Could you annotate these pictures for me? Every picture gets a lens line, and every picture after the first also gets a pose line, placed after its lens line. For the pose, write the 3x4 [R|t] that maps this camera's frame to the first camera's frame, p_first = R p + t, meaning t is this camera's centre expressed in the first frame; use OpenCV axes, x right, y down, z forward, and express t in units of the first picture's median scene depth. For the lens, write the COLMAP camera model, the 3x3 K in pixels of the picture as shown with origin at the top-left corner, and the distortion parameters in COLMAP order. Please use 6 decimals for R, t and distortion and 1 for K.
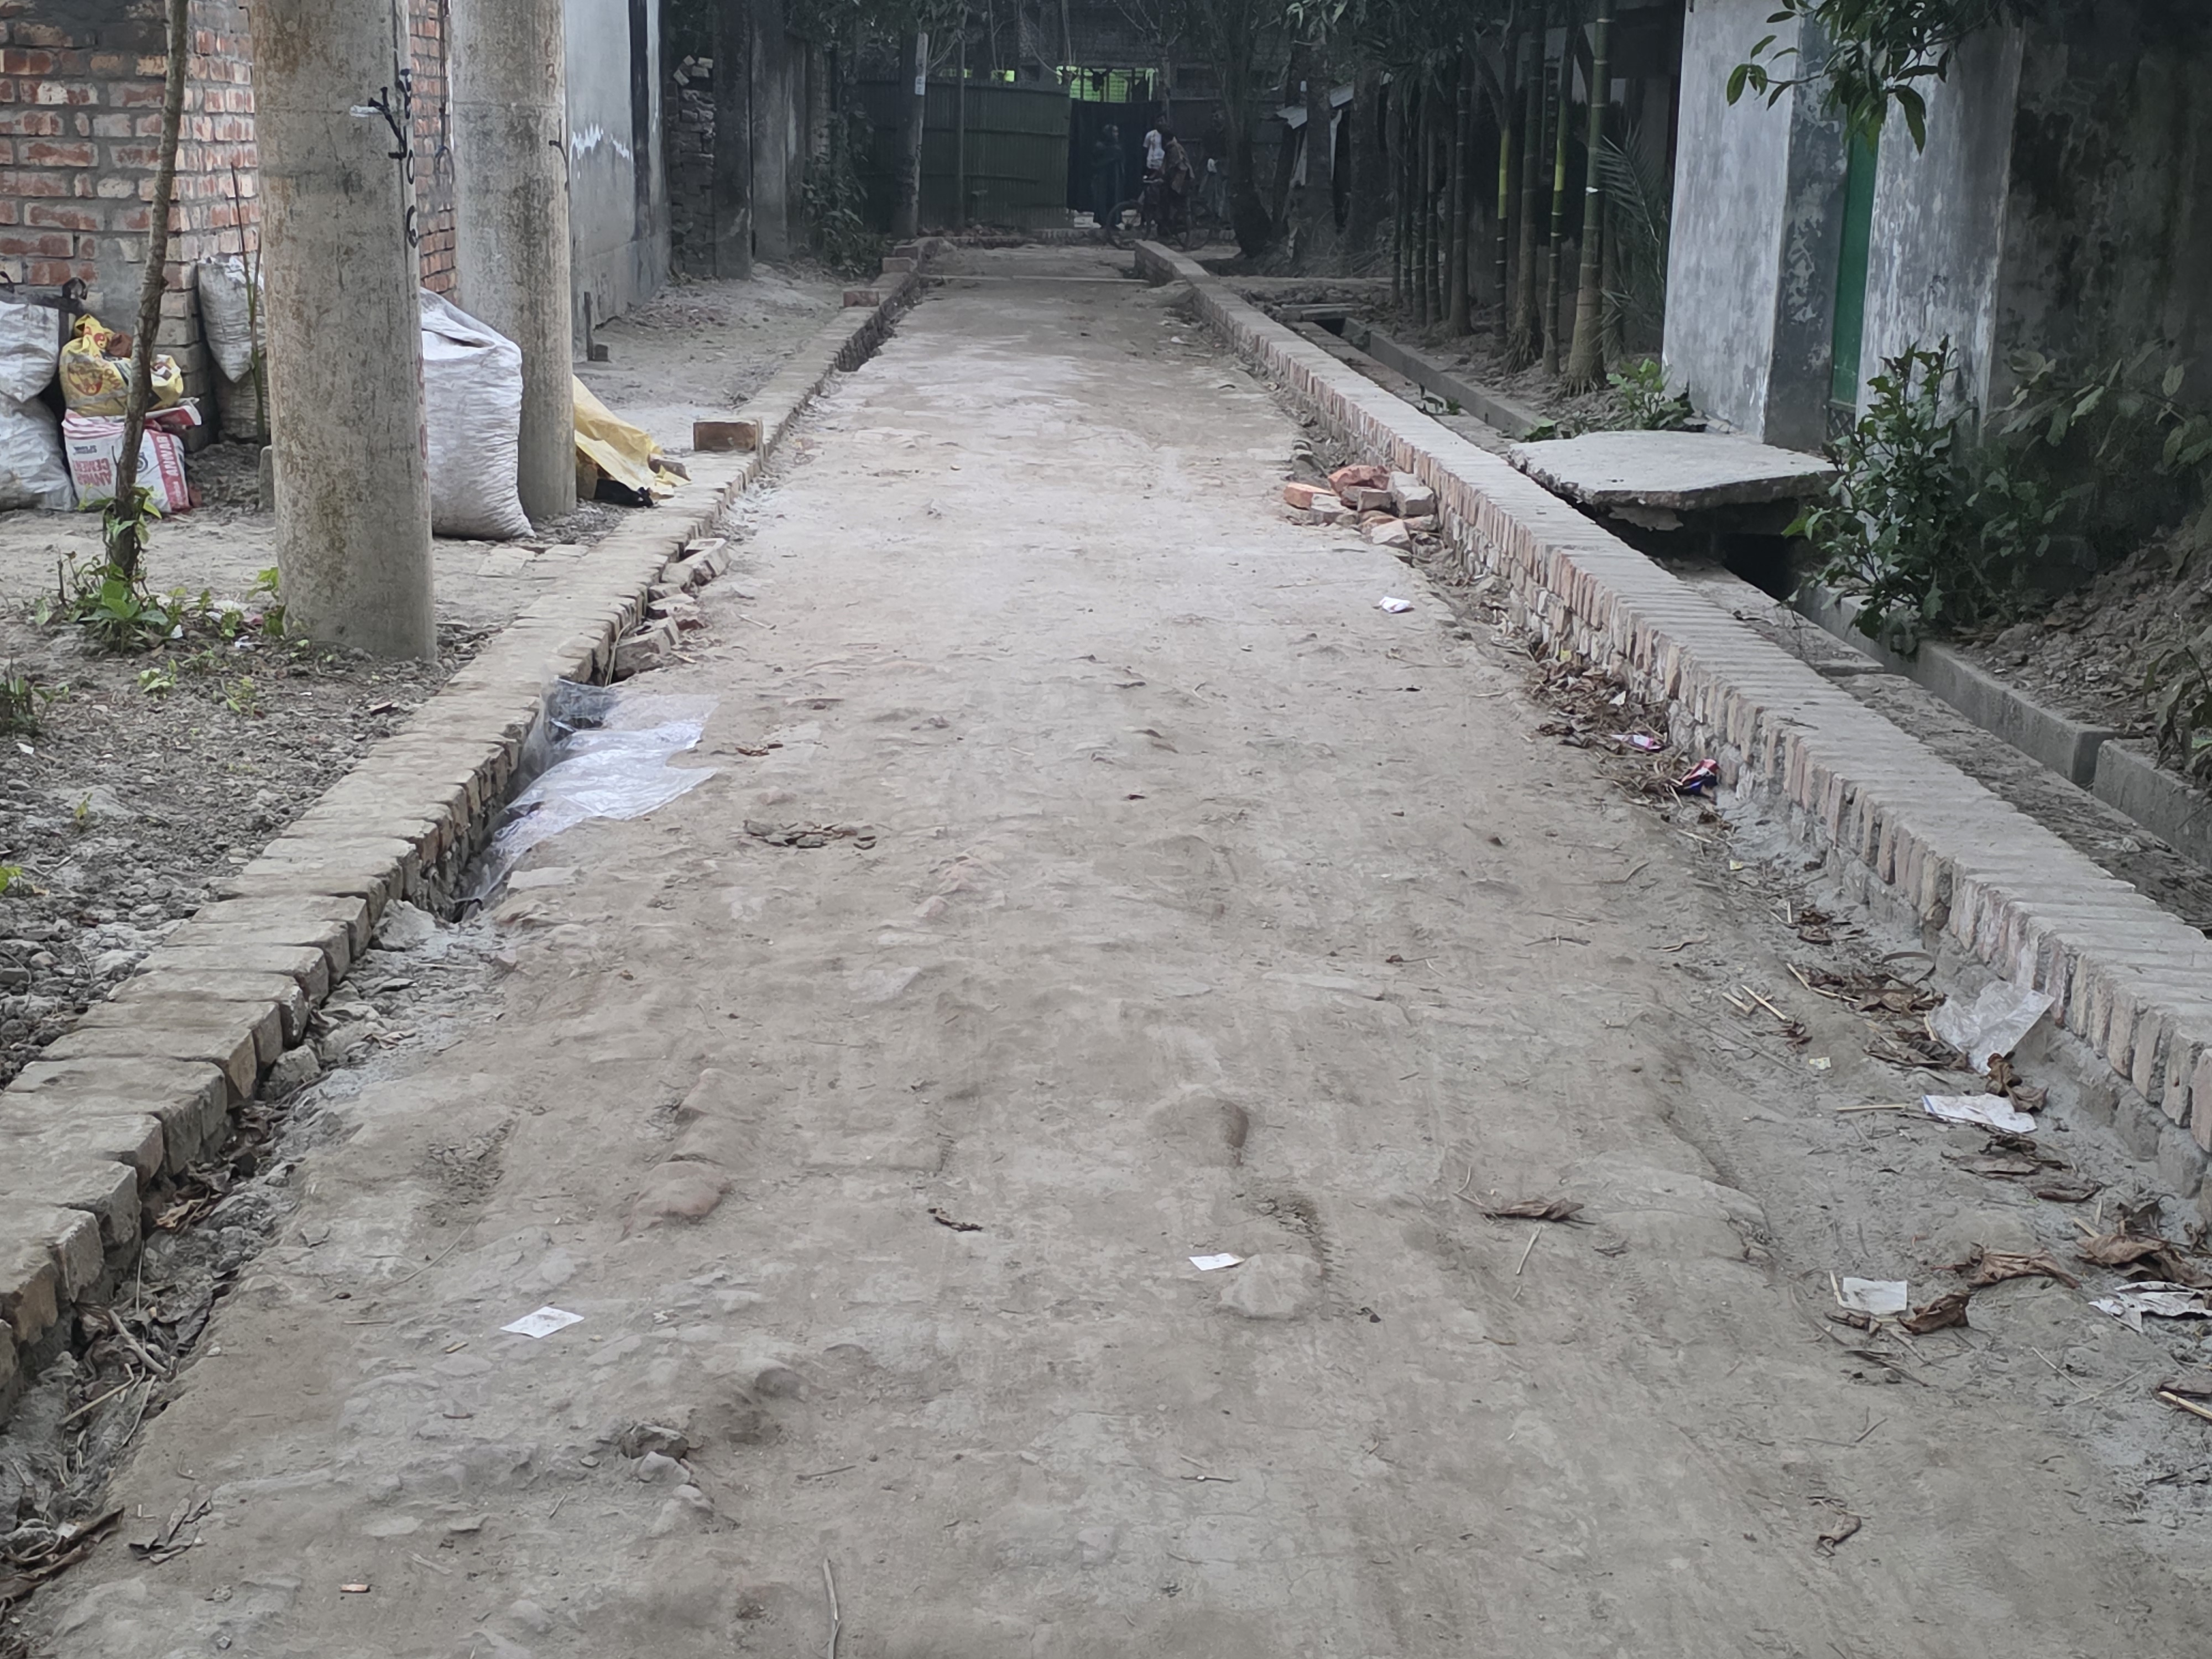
lens RADIAL K [[2813.5, 0, 1101.7], [0, 2813.5, 831.6], [0, 0, 1]] dist [0.134416, 0.000000]
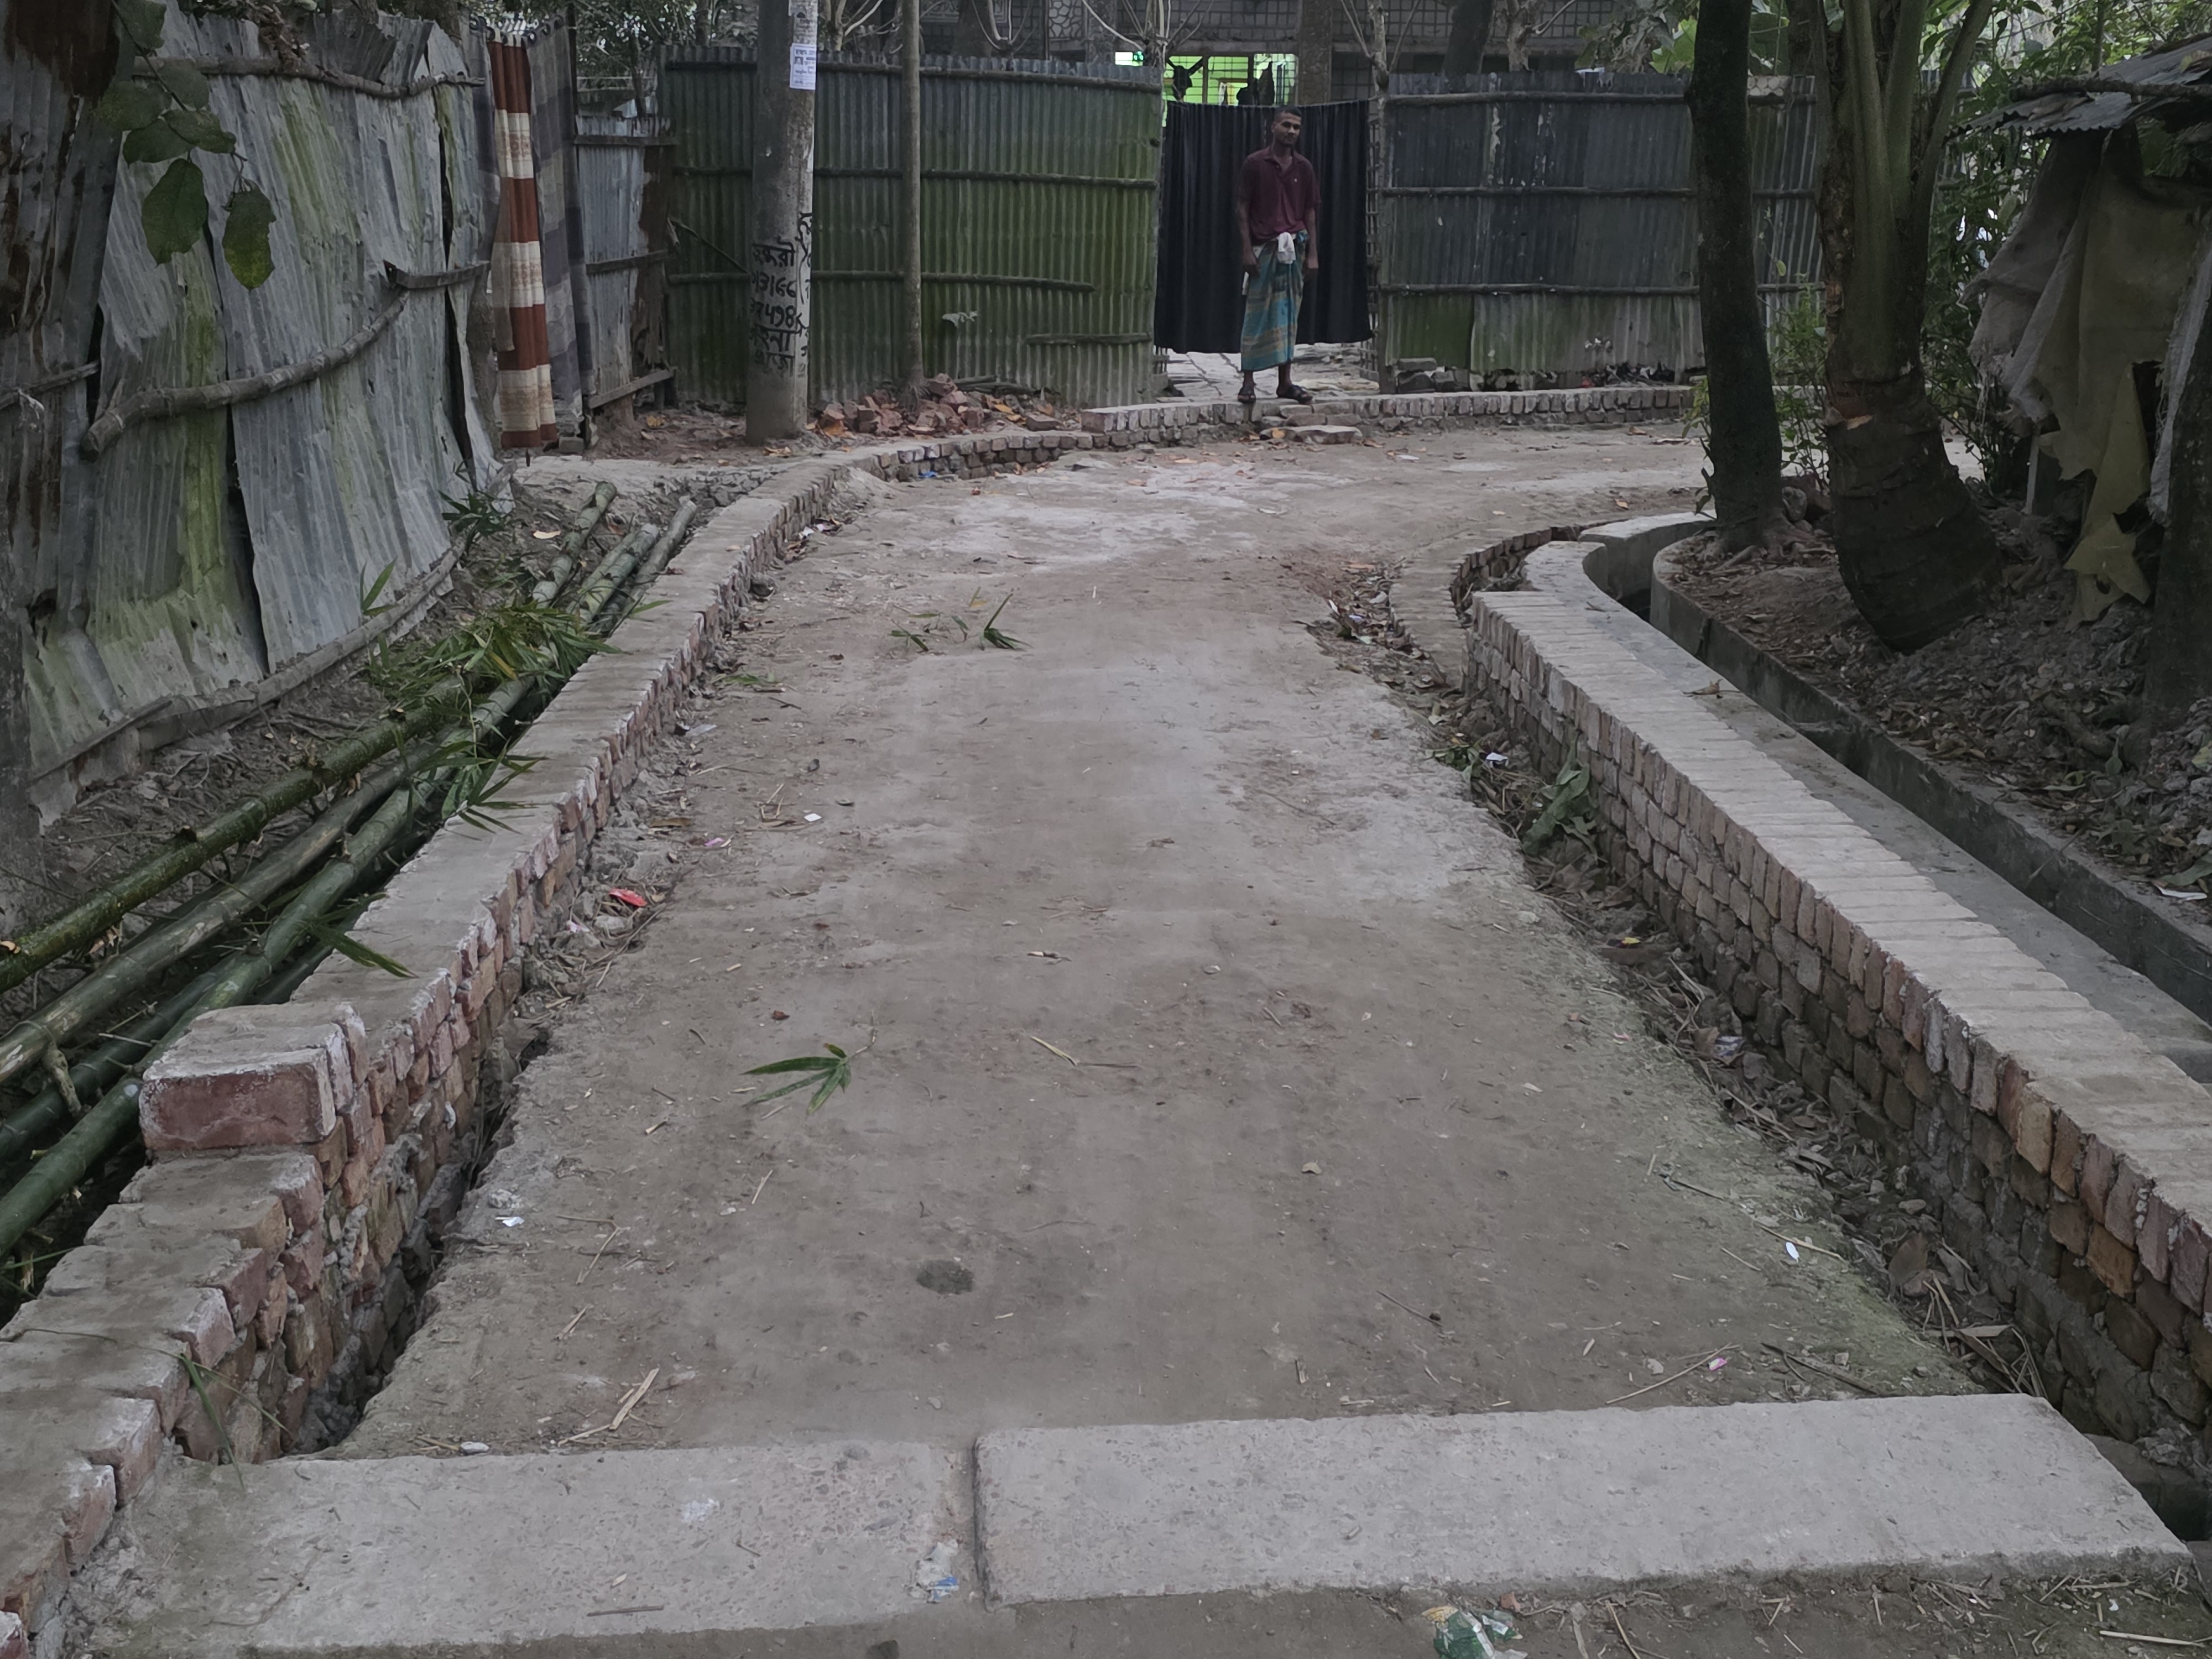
lens RADIAL K [[2297.6, 0, 1097.2], [0, 2297.6, 827.4], [0, 0, 1]] dist [0.069287, 0.000000]
pose [[0.999981, -0.004865, -0.003900, -0.021161], [0.005023, 0.999122, 0.041585, -0.165911], [0.003694, -0.041603, 0.999127, 0.658023]]
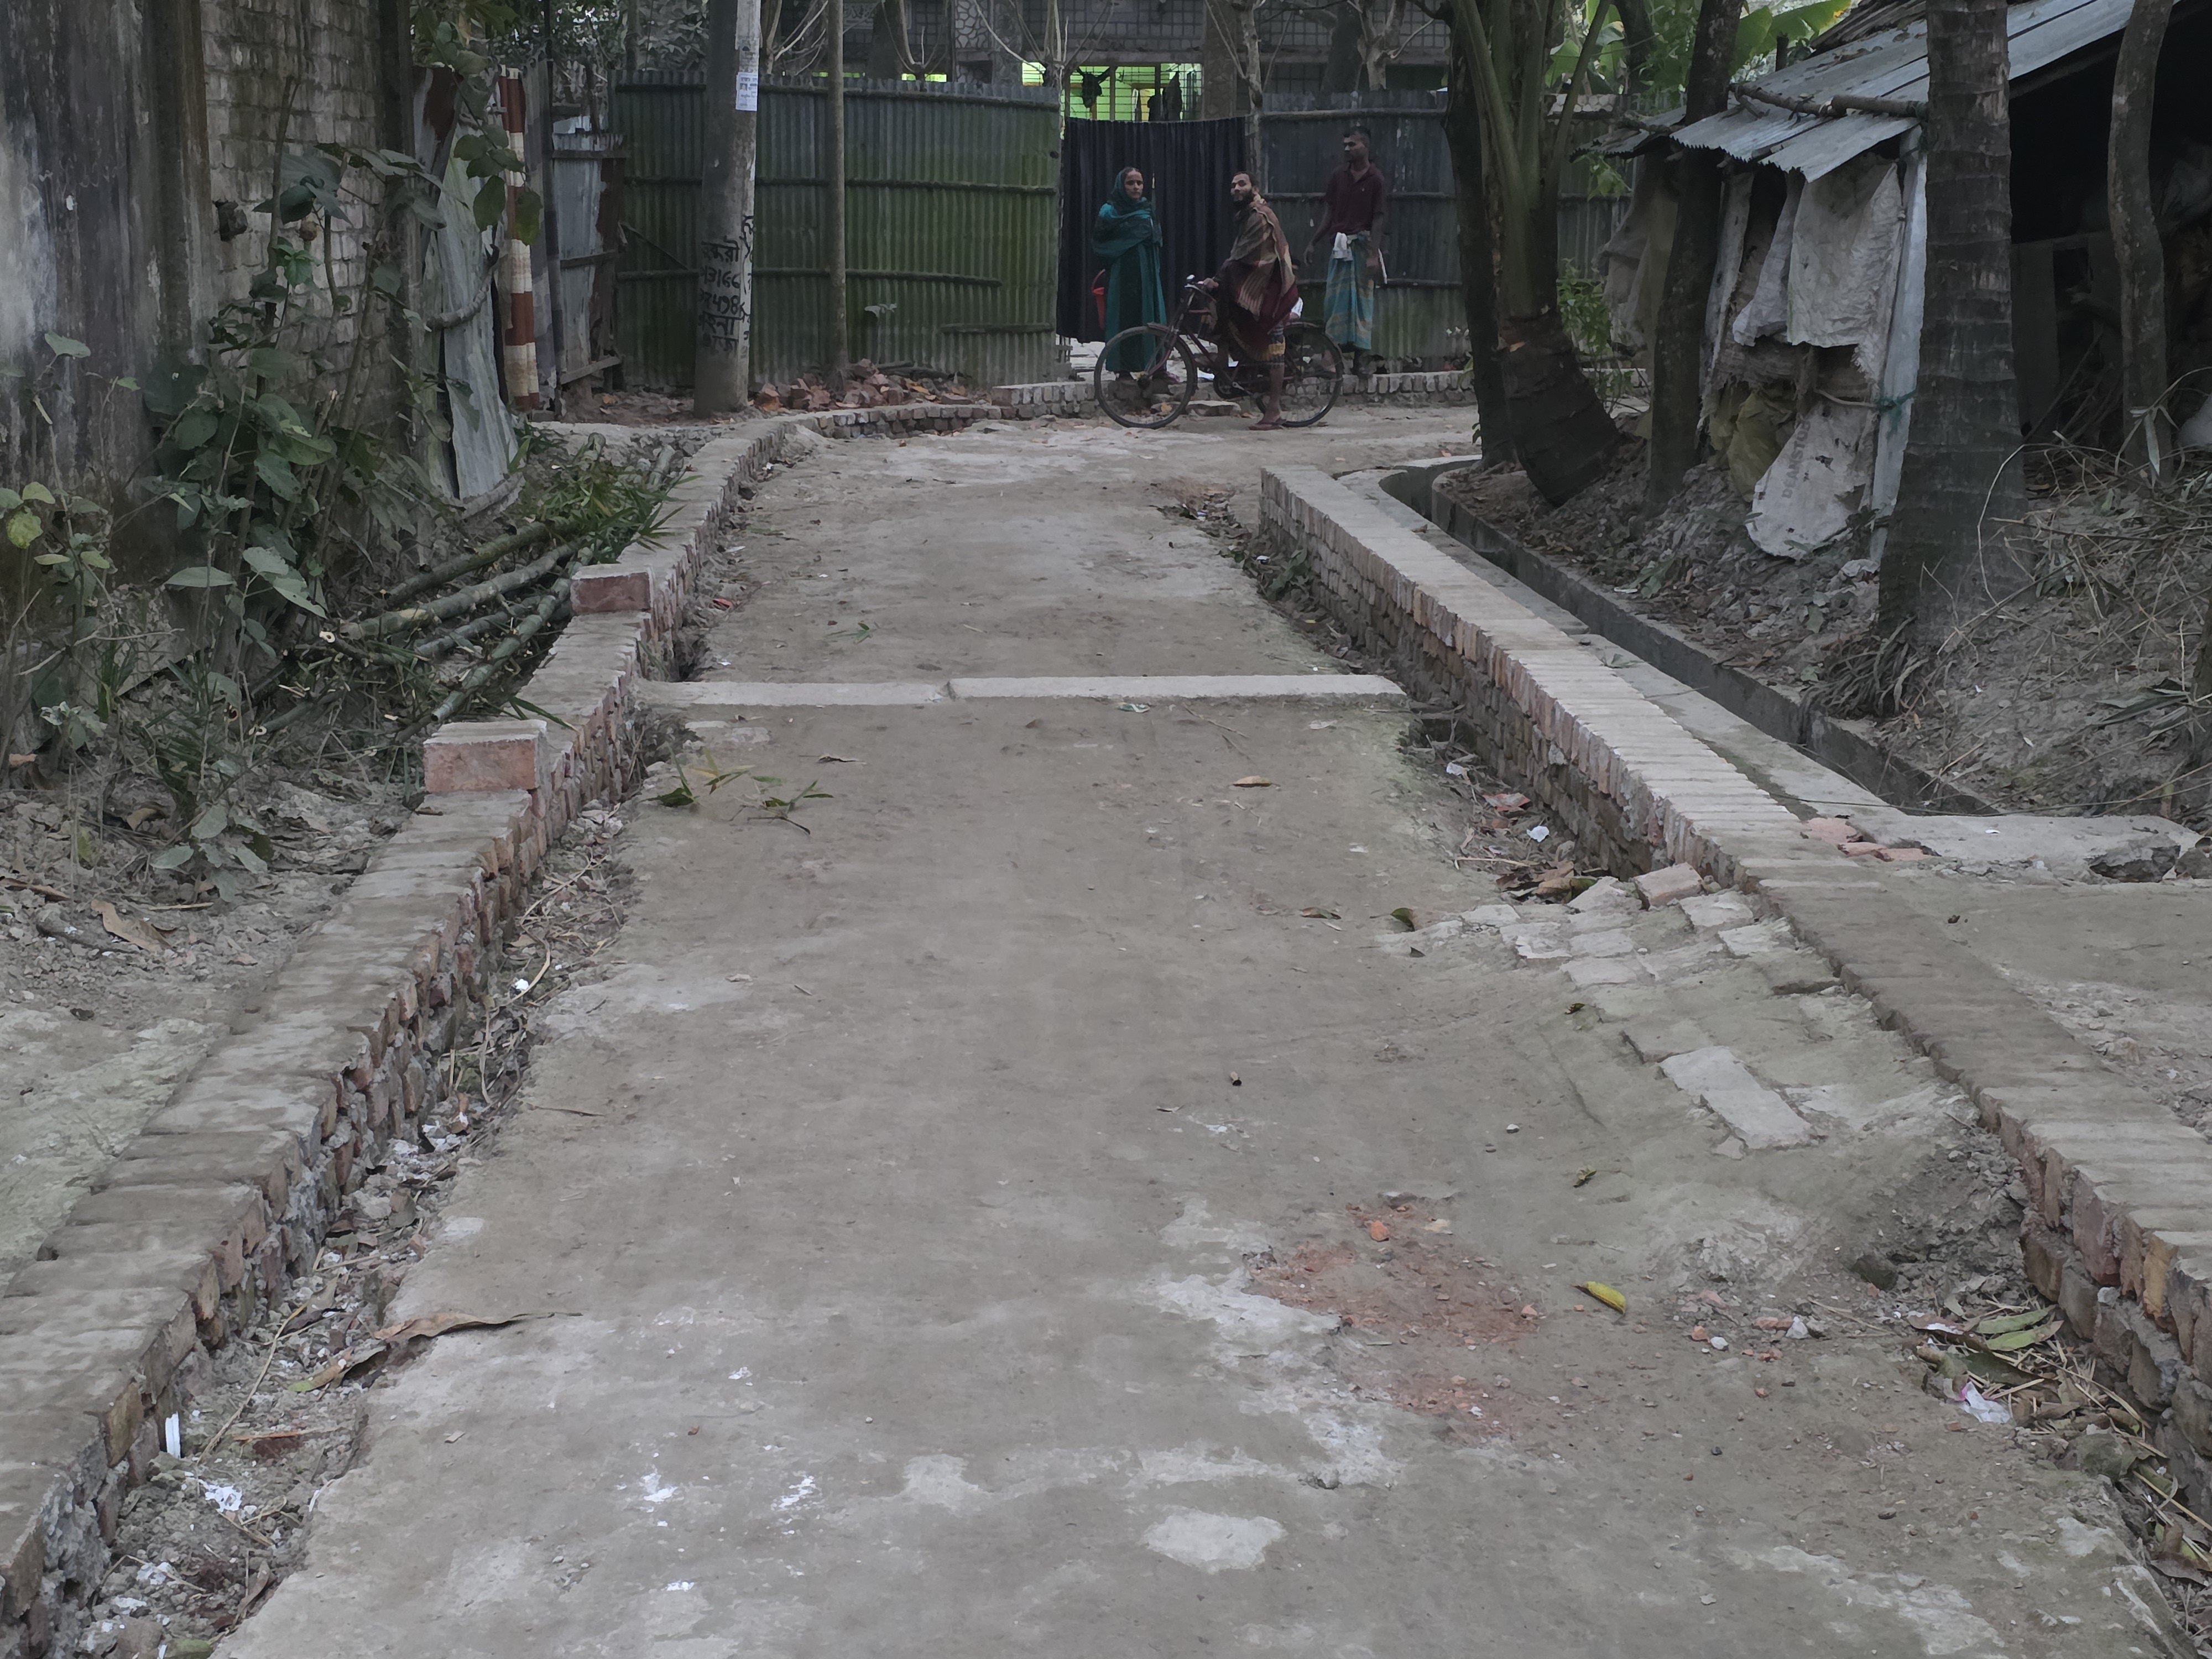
lens RADIAL K [[3076.1, 0, 1116.8], [0, 3076.1, 830.2], [0, 0, 1]] dist [0.140097, 0.000000]
pose [[0.999490, -0.016272, 0.027471, -0.018807], [0.017027, 0.999478, -0.027472, -0.123996], [-0.027009, 0.027926, 0.999245, 0.483140]]
